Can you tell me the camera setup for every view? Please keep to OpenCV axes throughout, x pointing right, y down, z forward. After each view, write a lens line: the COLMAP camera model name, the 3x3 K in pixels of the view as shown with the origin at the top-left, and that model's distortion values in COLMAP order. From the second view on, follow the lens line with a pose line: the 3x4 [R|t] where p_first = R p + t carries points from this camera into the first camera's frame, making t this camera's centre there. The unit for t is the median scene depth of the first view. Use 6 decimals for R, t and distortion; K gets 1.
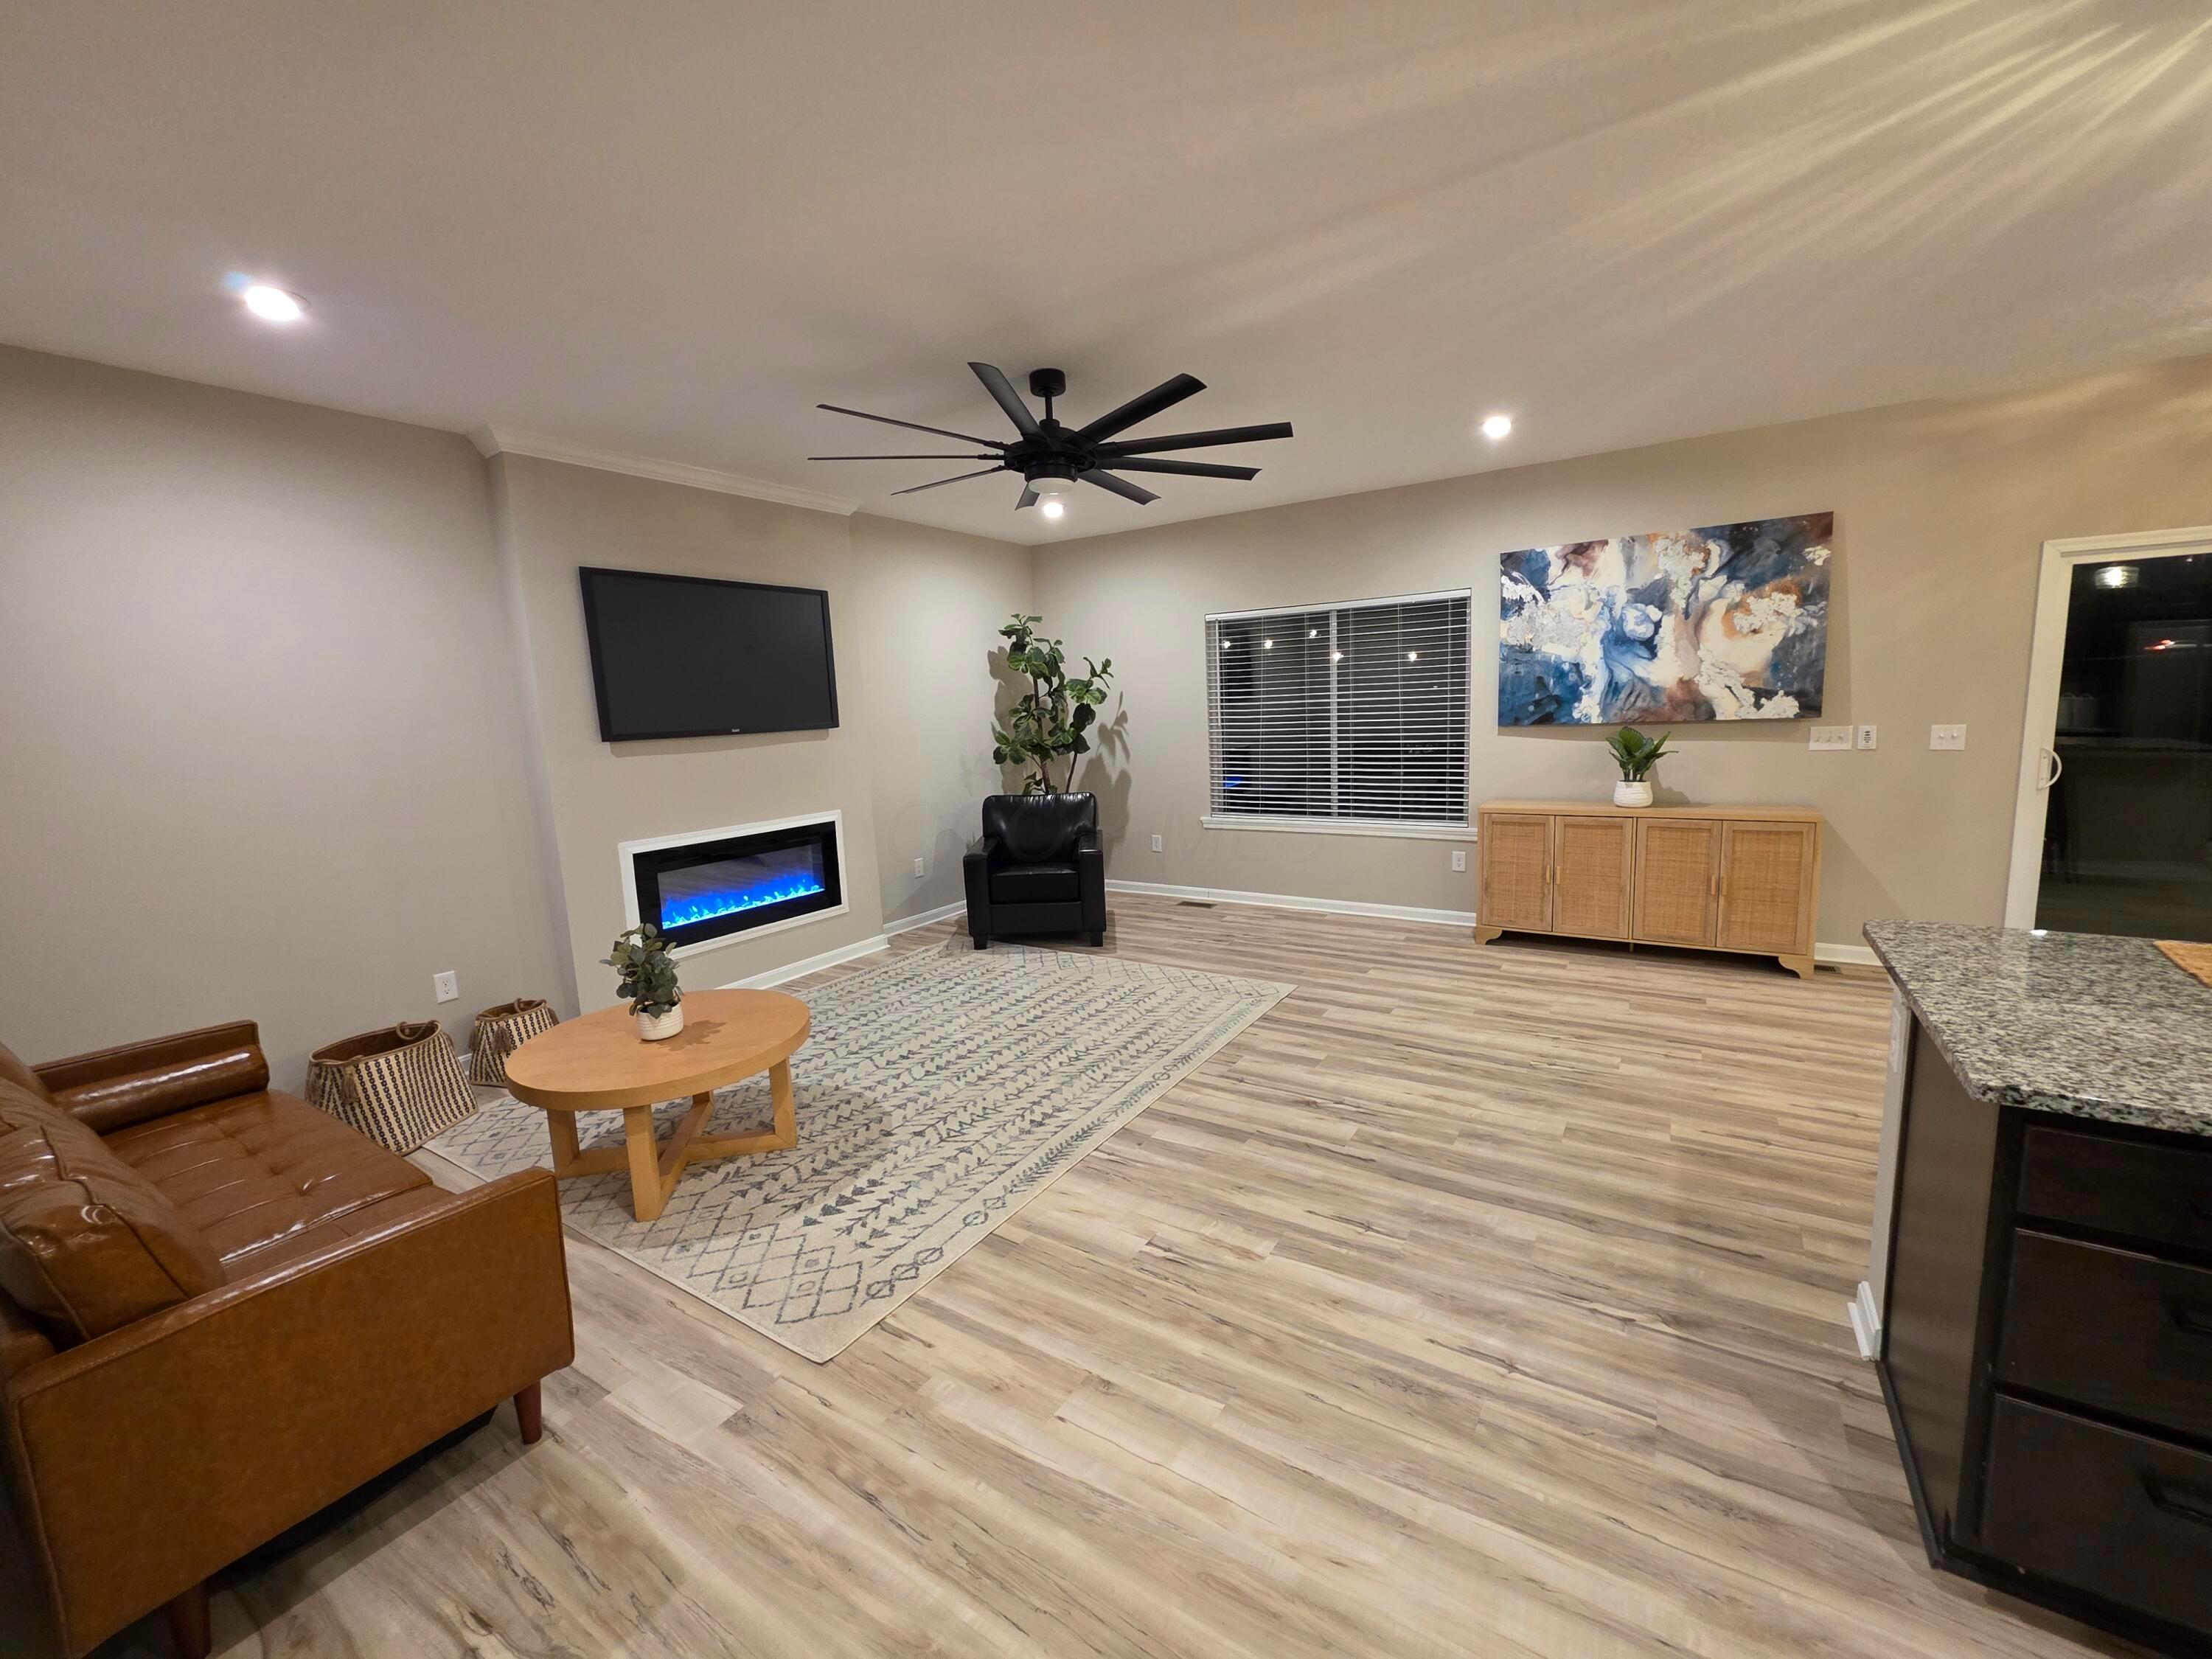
lens RADIAL K [[889.0, 0, 1109.4], [0, 889.0, 829.5], [0, 0, 1]] dist [-0.003455, 0.002155]
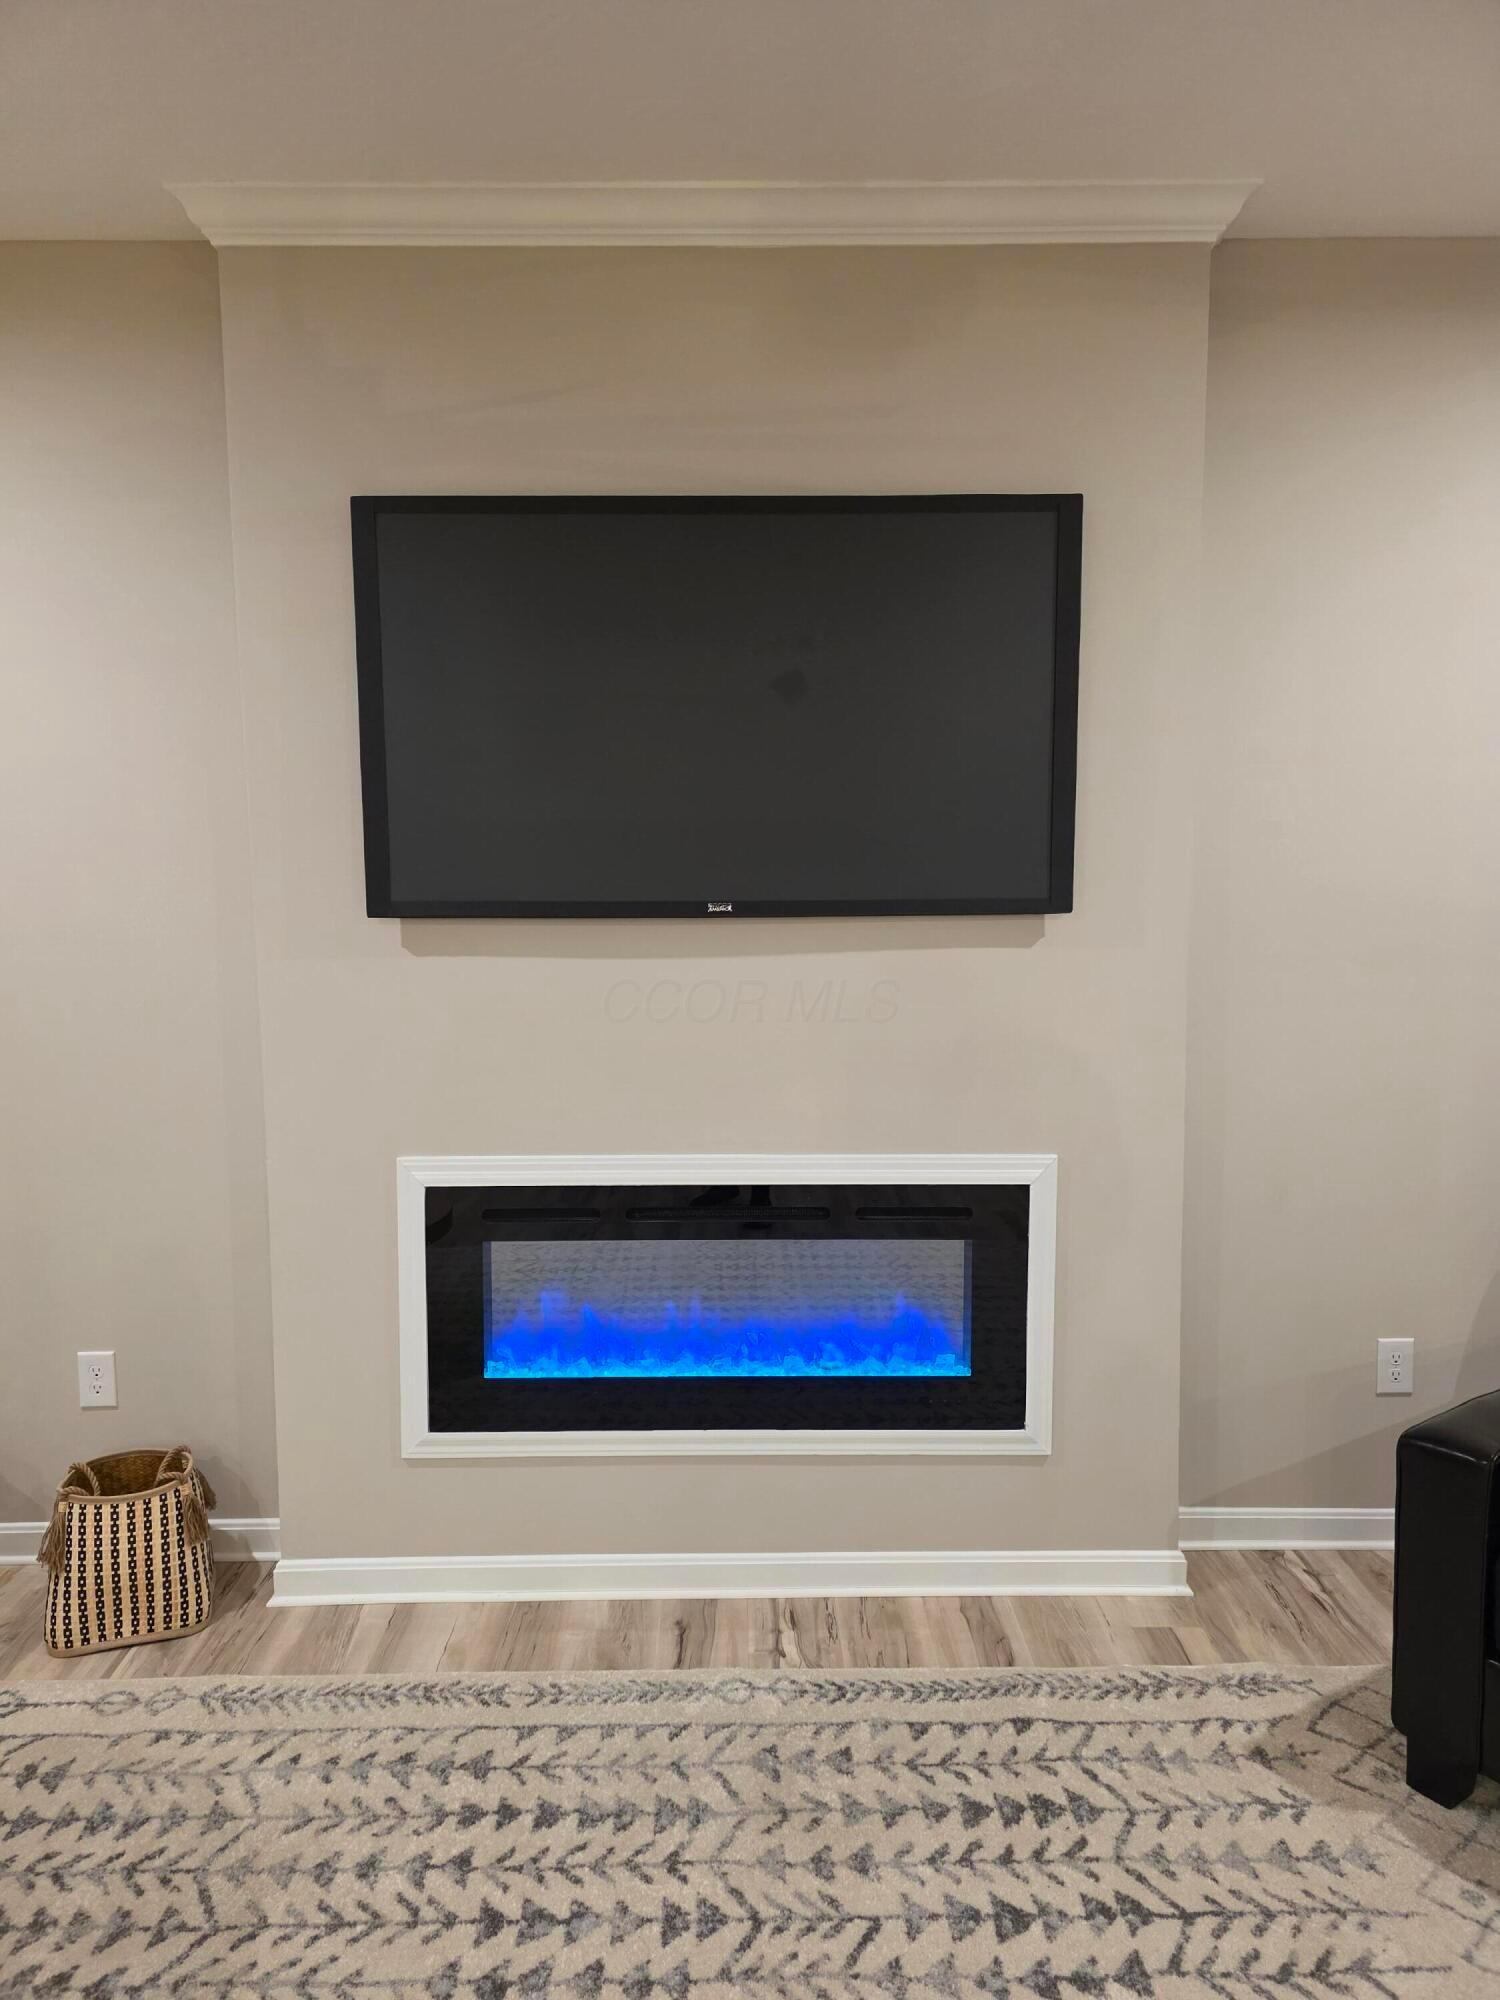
lens RADIAL K [[1342.0, 0, 751.2], [0, 1342.0, 990.4], [0, 0, 1]] dist [0.043629, -0.034828]
pose [[0.545638, 0.128195, -0.828158, 0.060939], [-0.135677, 0.988706, 0.063656, -0.127368], [0.826965, 0.077629, 0.556869, 0.780944]]
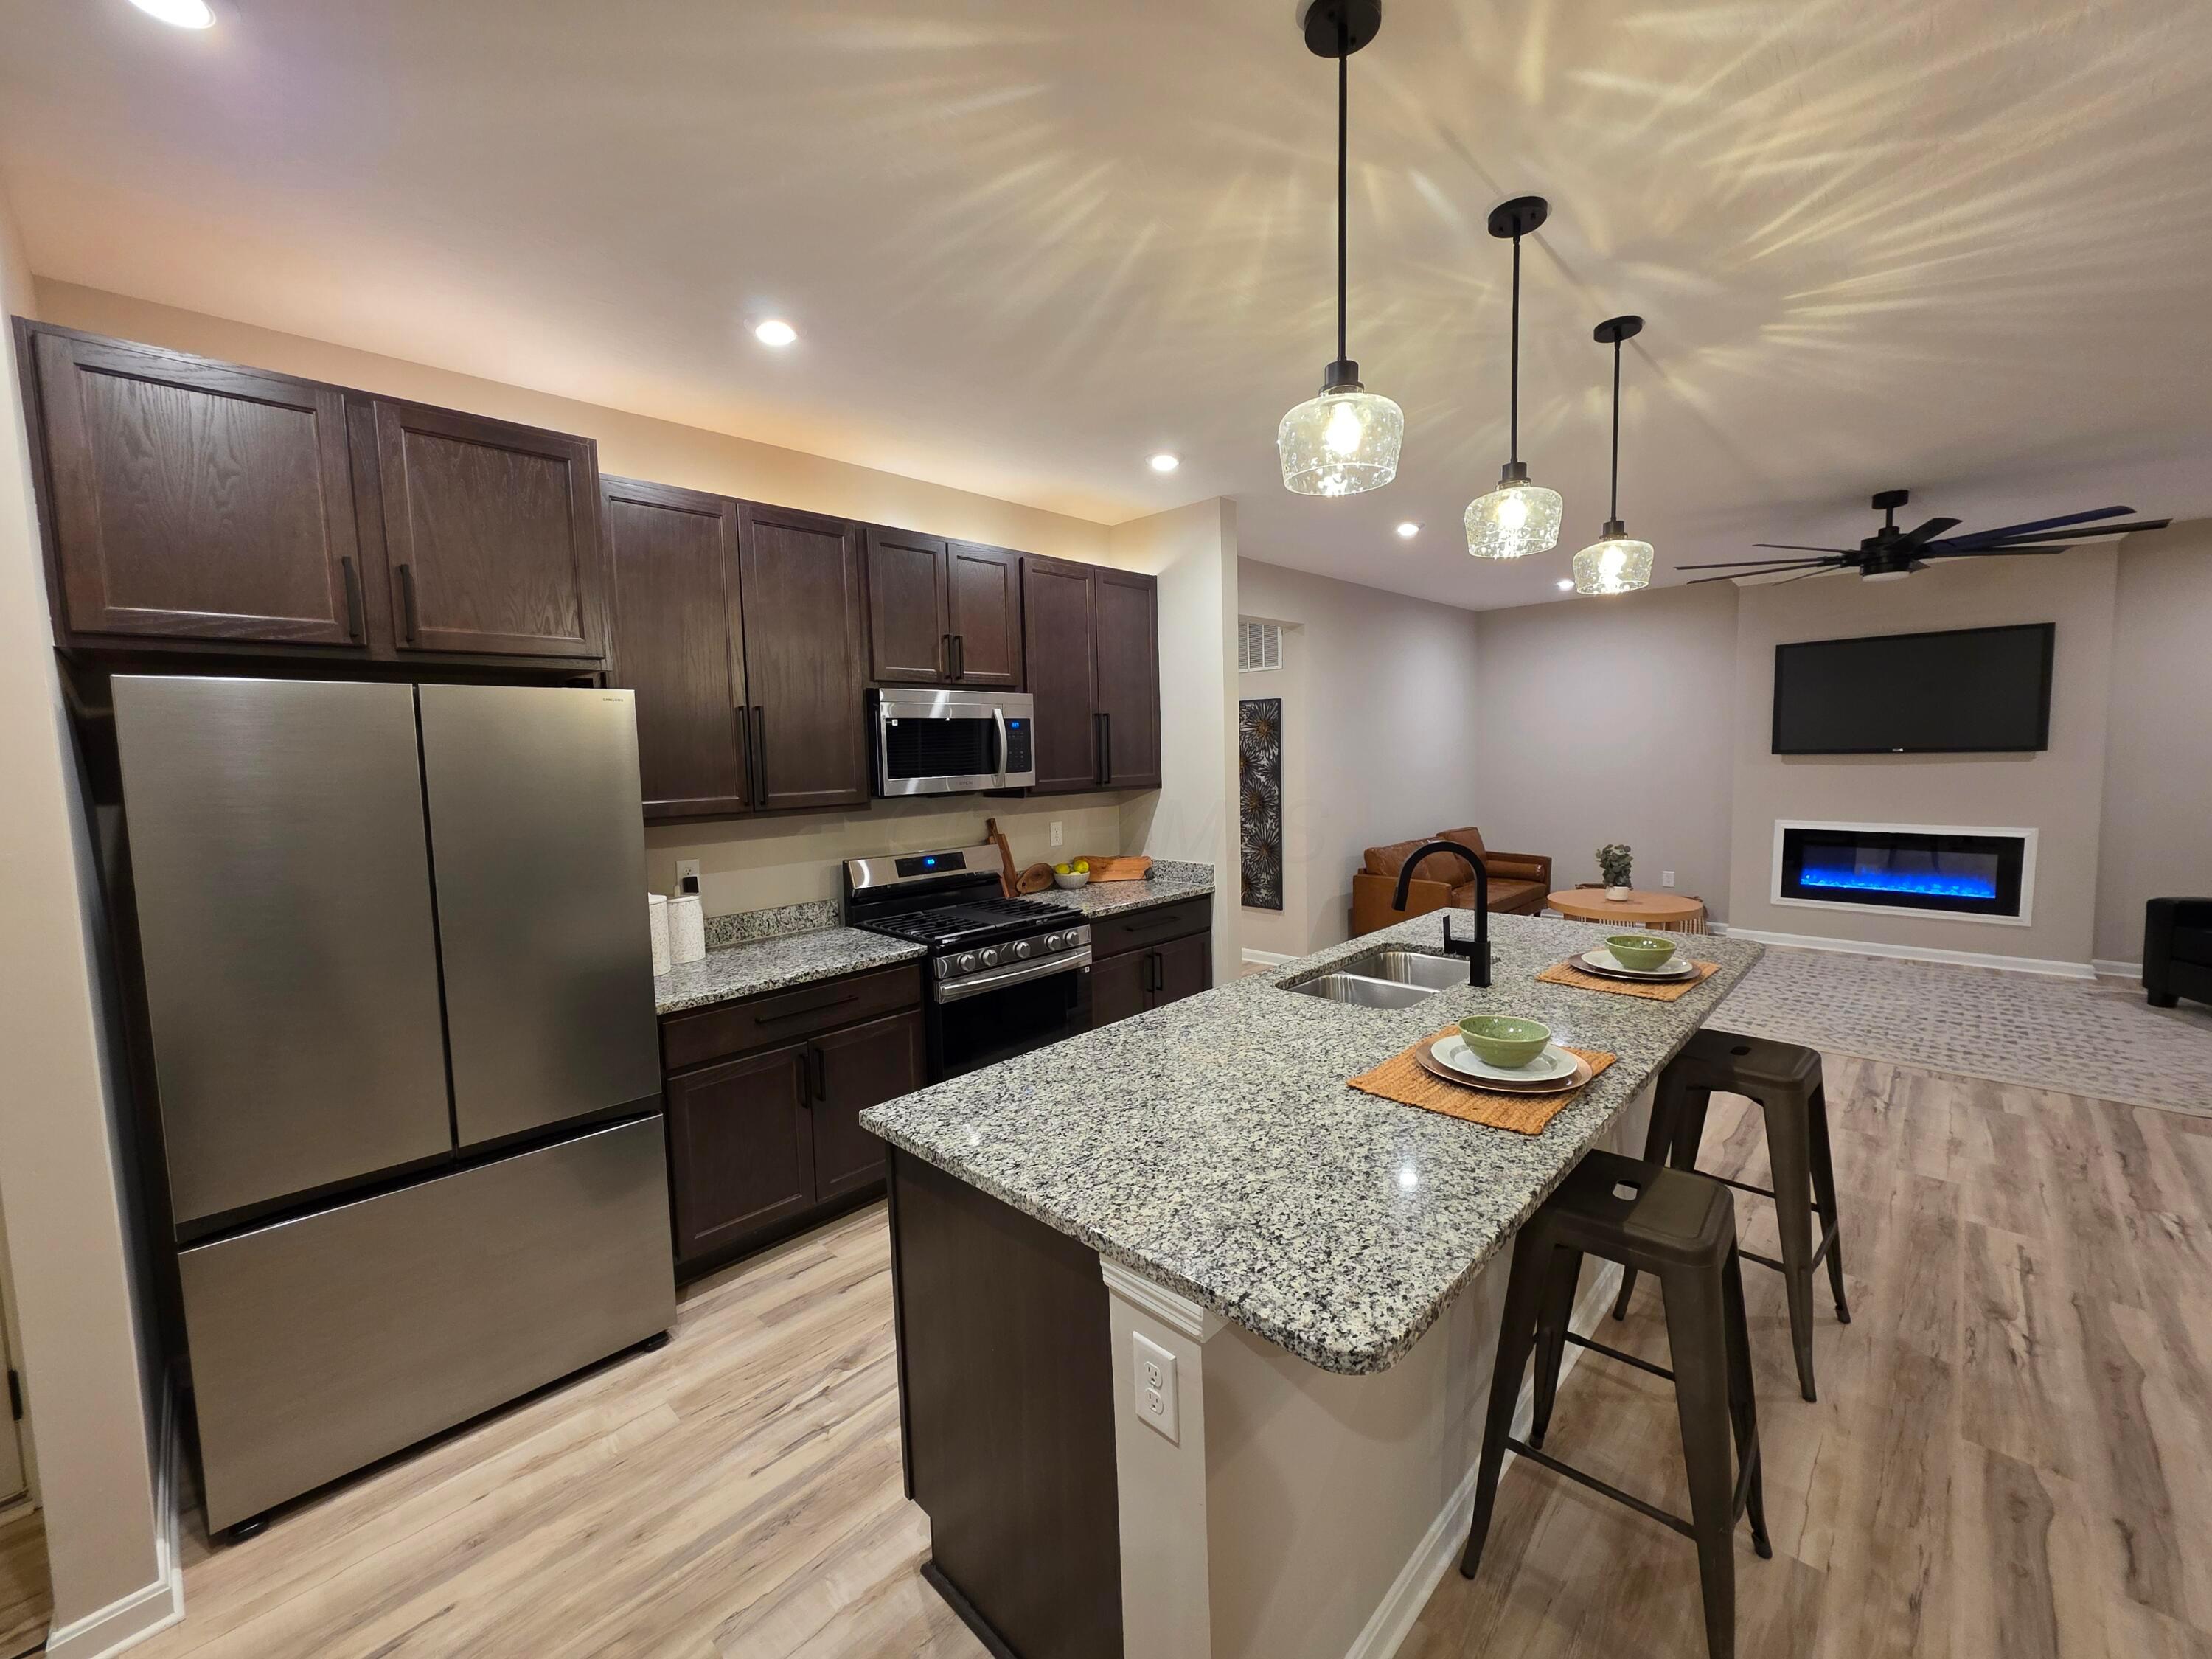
lens RADIAL K [[889.0, 0, 1099.8], [0, 889.0, 825.0], [0, 0, 1]] dist [-0.003455, 0.002155]
pose [[-0.197386, 0.129811, -0.971693, 1.190652], [-0.108036, 0.982276, 0.153171, -0.085547], [0.974355, 0.135212, -0.179863, 0.133875]]
